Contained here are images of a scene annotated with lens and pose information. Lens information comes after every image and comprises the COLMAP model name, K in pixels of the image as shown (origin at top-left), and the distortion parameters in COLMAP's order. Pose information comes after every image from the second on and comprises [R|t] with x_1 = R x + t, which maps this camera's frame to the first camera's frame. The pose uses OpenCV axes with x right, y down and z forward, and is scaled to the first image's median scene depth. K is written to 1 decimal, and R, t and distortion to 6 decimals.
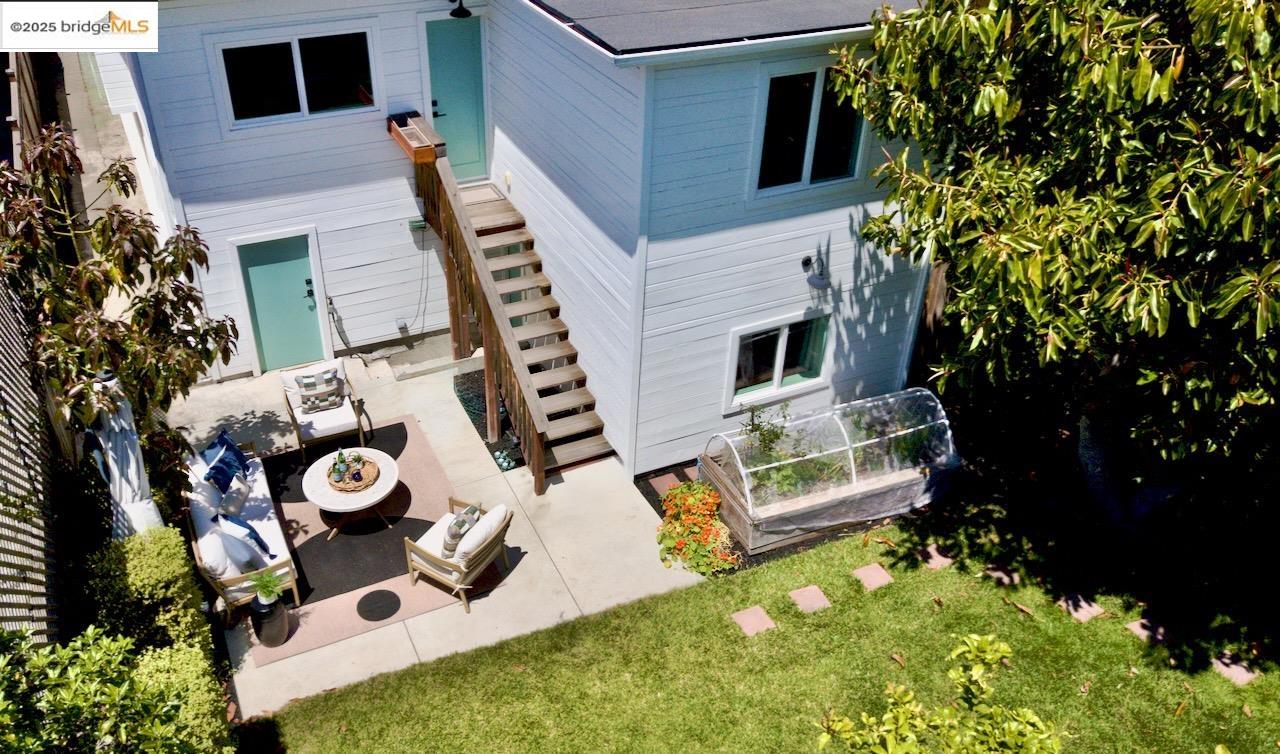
lens RADIAL K [[1062.2, 0, 640.0], [0, 1062.2, 377.0], [0, 0, 1]] dist [0.039501, -0.000314]
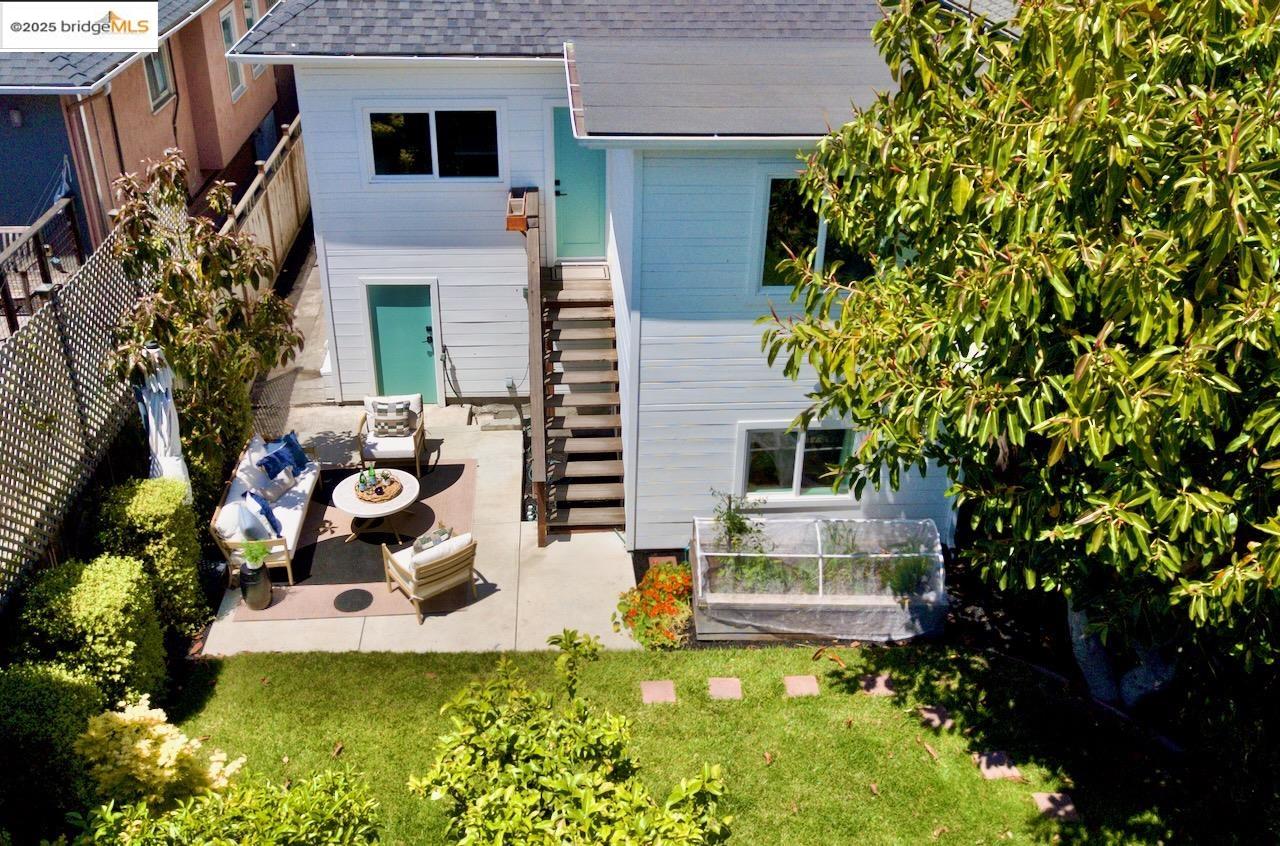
lens RADIAL K [[1182.9, 0, 640.0], [0, 1182.9, 423.0], [0, 0, 1]] dist [0.108431, -0.238416]
pose [[0.932366, 0.170697, -0.318680, 0.352749], [-0.199565, 0.978046, -0.059991, 0.042115], [0.301444, 0.119531, 0.945962, -0.096048]]
